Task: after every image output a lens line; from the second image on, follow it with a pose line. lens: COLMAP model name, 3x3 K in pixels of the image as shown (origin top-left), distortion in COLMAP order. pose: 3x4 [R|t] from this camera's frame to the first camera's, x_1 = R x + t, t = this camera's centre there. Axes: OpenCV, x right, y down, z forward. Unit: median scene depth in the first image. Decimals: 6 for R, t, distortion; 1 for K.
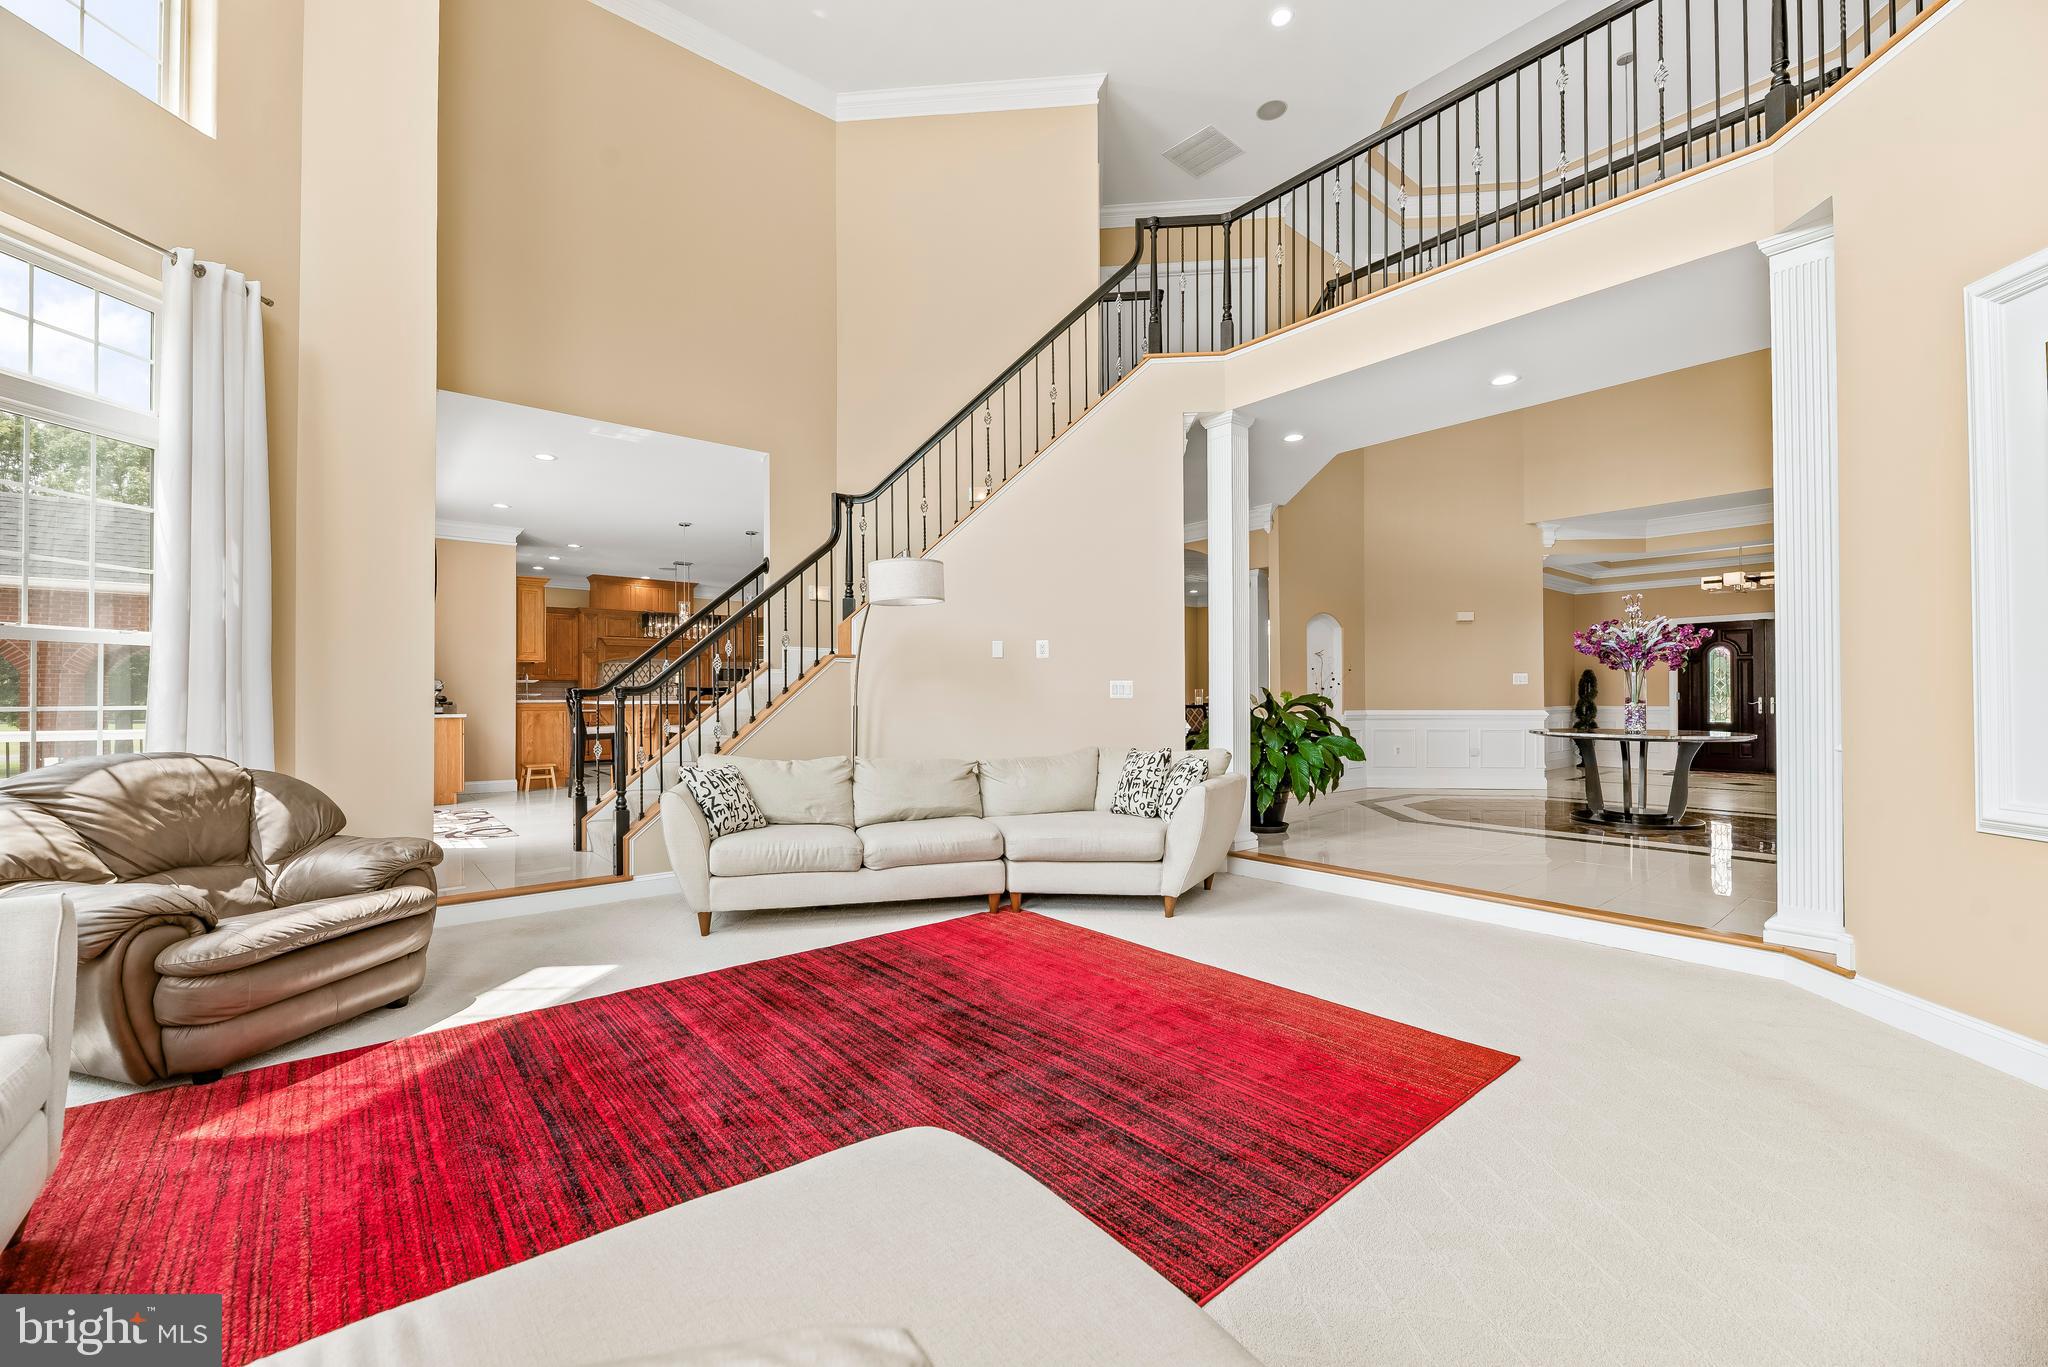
lens RADIAL K [[826.0, 0, 1019.2], [0, 826.0, 702.2], [0, 0, 1]] dist [0.001336, -0.000132]
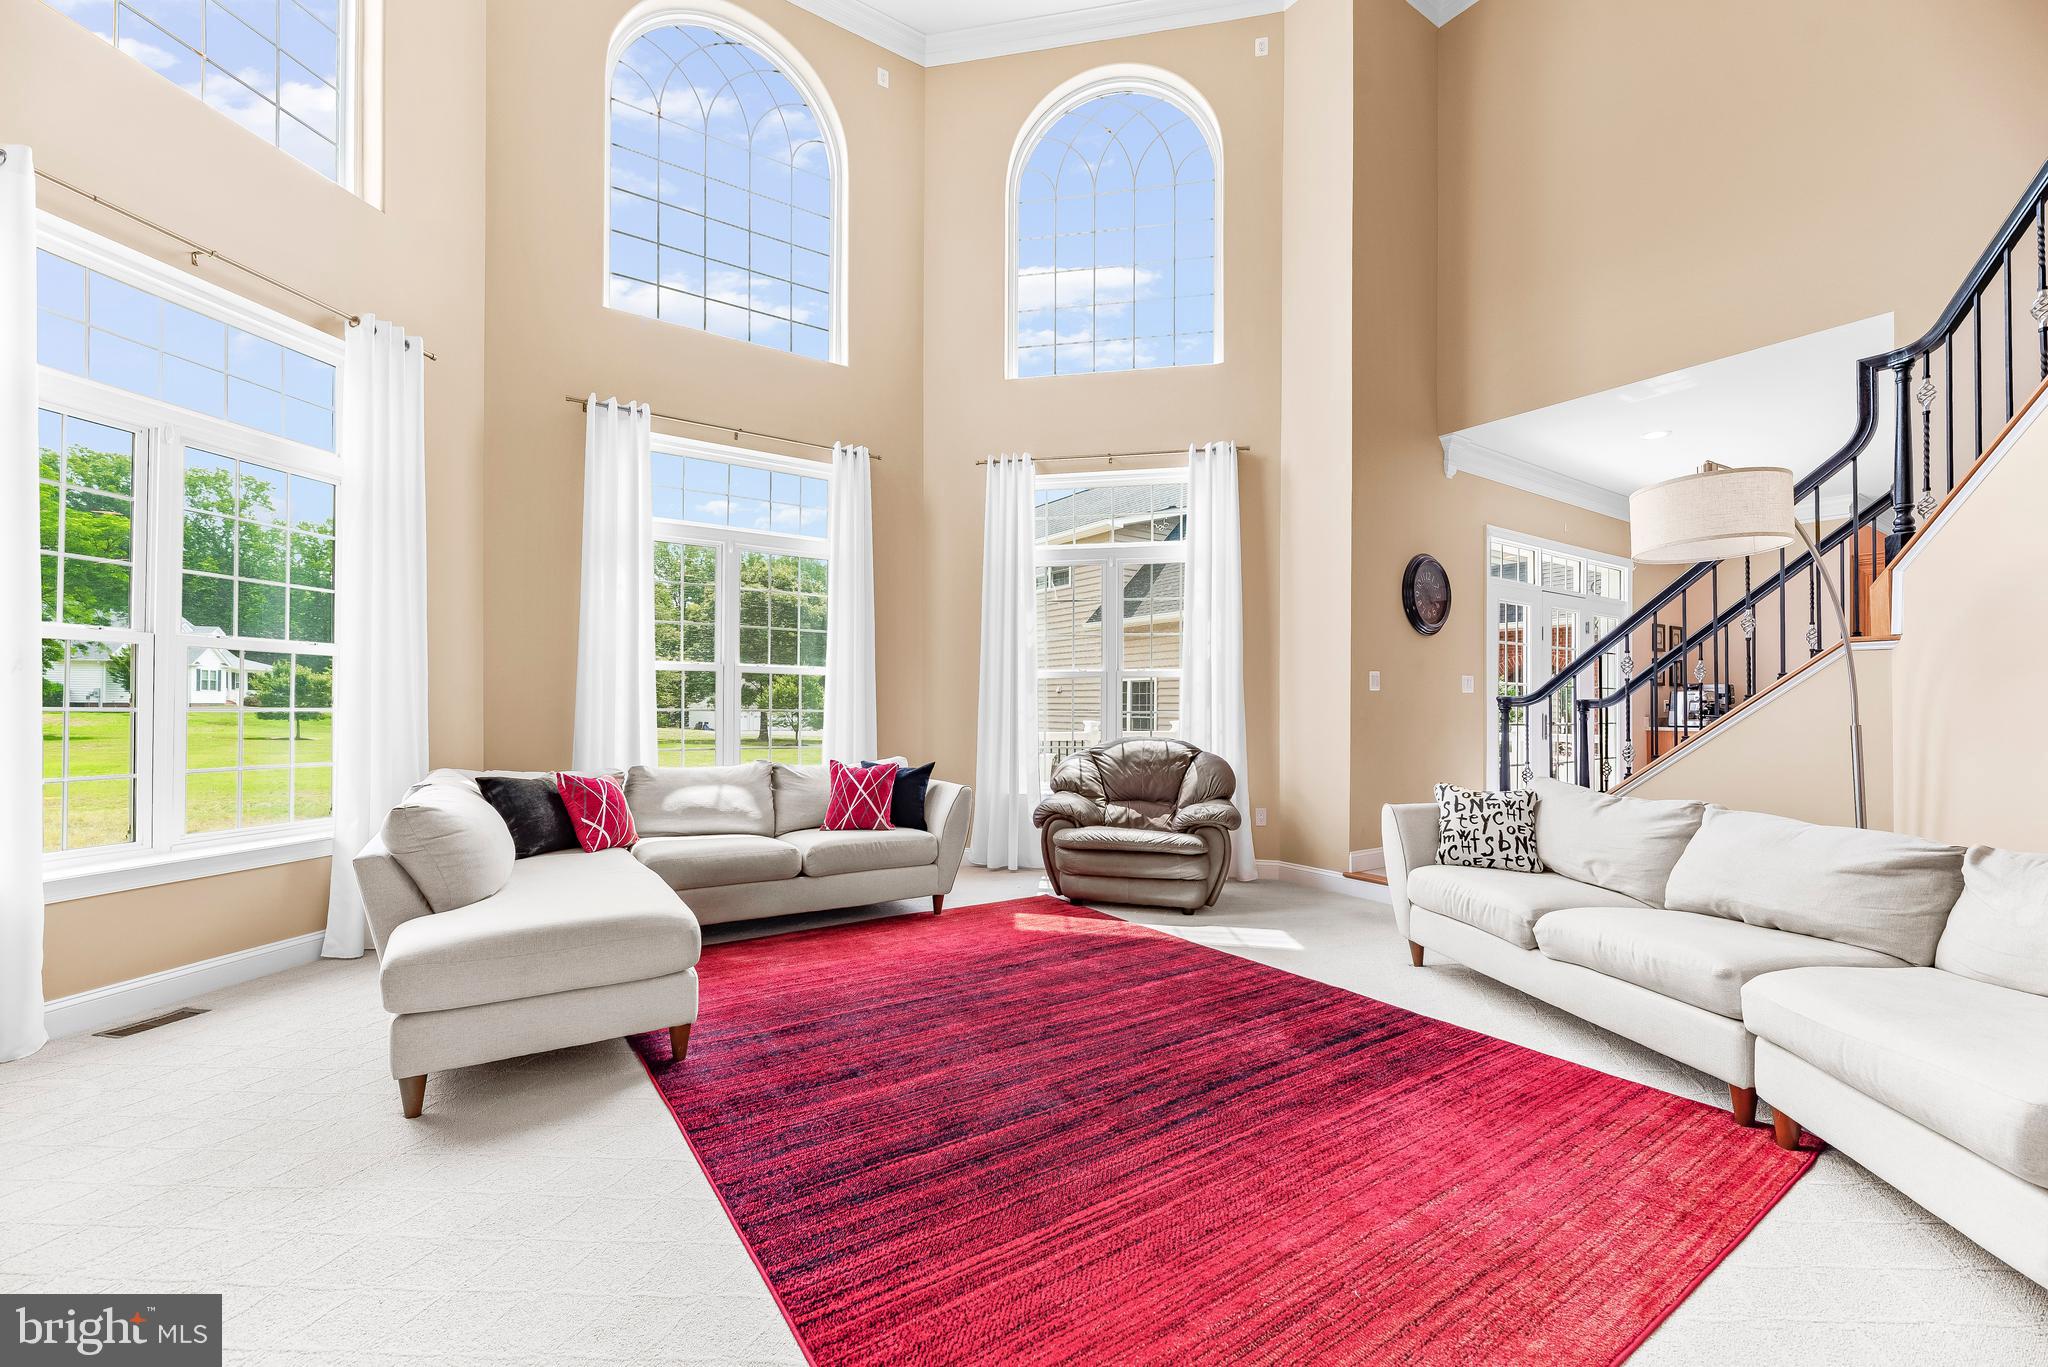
lens RADIAL K [[841.5, 0, 1016.1], [0, 841.5, 694.7], [0, 0, 1]] dist [0.003632, 0.000295]
pose [[-0.121006, -0.014558, -0.992545, 0.720317], [-0.008826, 0.999869, -0.013589, -0.005010], [0.992613, 0.007115, -0.121119, 0.784320]]
